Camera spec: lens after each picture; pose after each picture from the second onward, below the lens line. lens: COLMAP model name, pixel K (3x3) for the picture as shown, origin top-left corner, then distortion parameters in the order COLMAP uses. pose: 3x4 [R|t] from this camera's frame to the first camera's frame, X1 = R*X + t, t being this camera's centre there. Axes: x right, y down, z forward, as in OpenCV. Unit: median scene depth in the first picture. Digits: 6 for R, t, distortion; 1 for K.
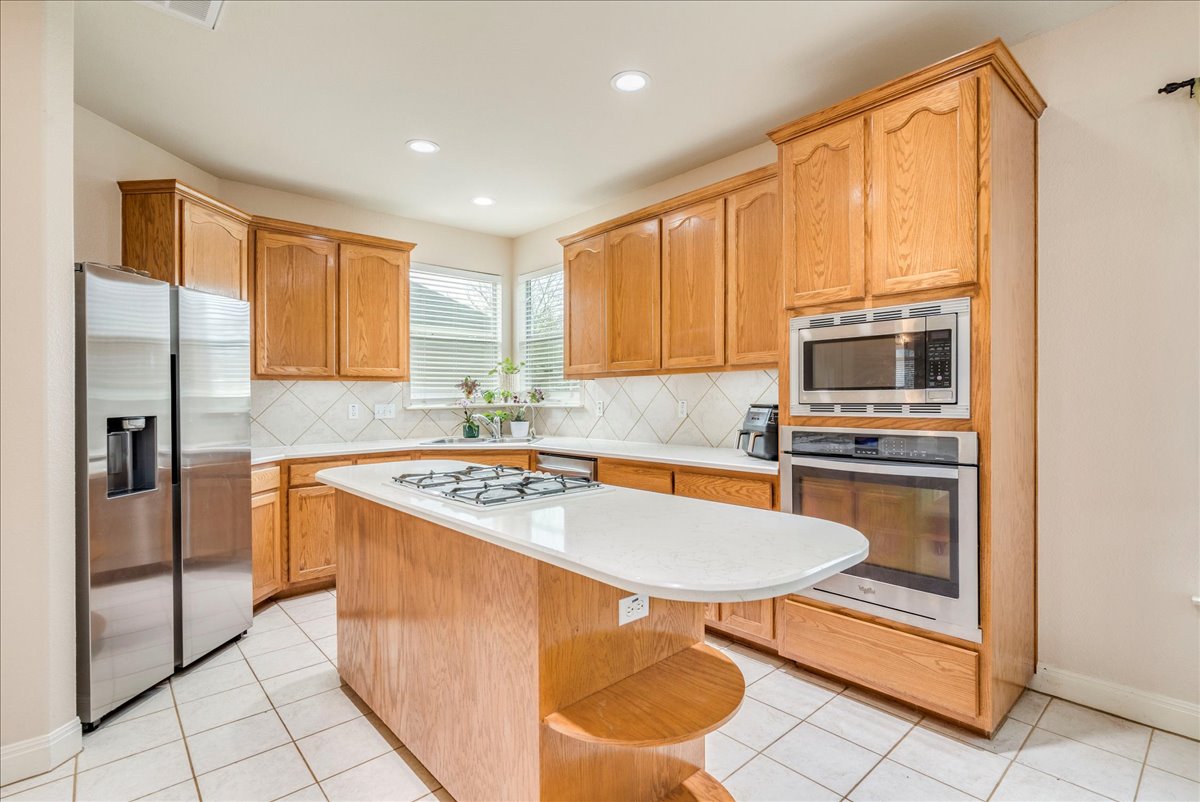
lens RADIAL K [[565.3, 0, 612.7], [0, 565.3, 399.1], [0, 0, 1]] dist [0.000029, -0.000001]
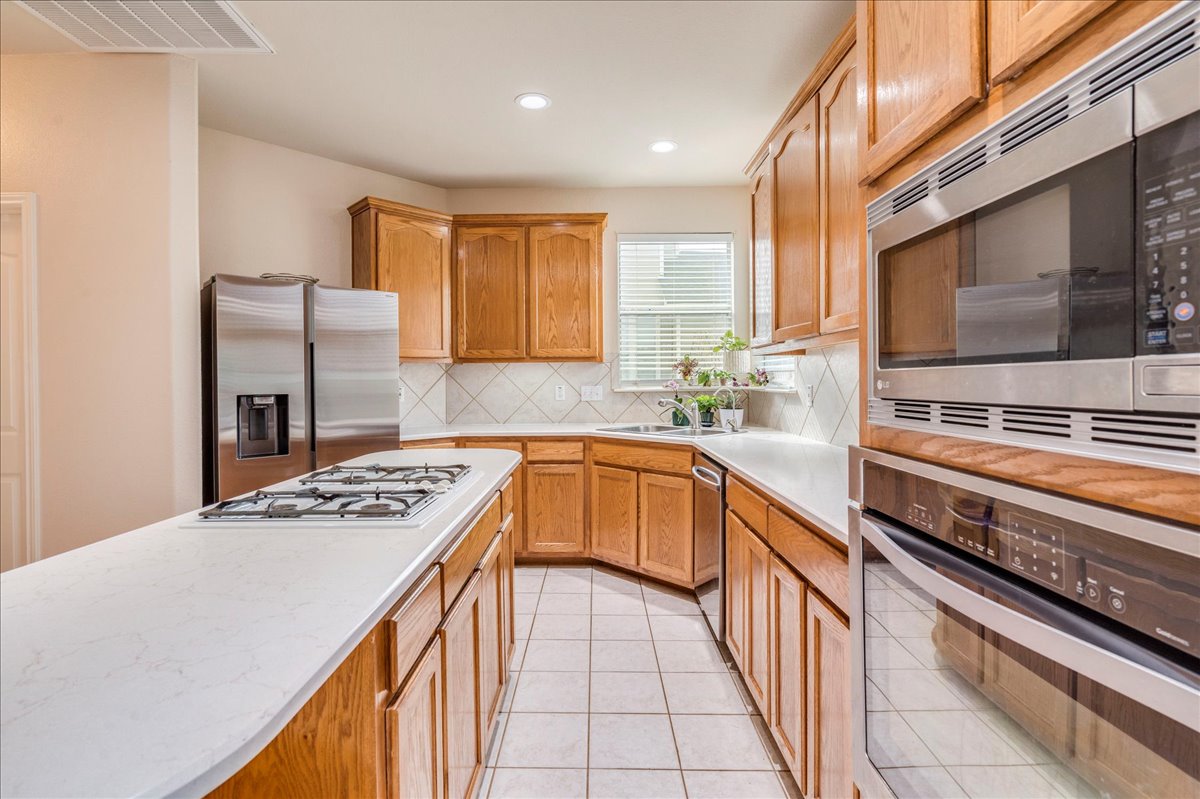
lens RADIAL K [[565.0, 0, 593.7], [0, 565.0, 379.5], [0, 0, 1]] dist [0.000258, 0.000031]
pose [[0.732751, 0.003887, -0.680486, 0.292001], [-0.003965, 0.999991, 0.001443, -0.003763], [0.680485, 0.001641, 0.732760, 0.336799]]
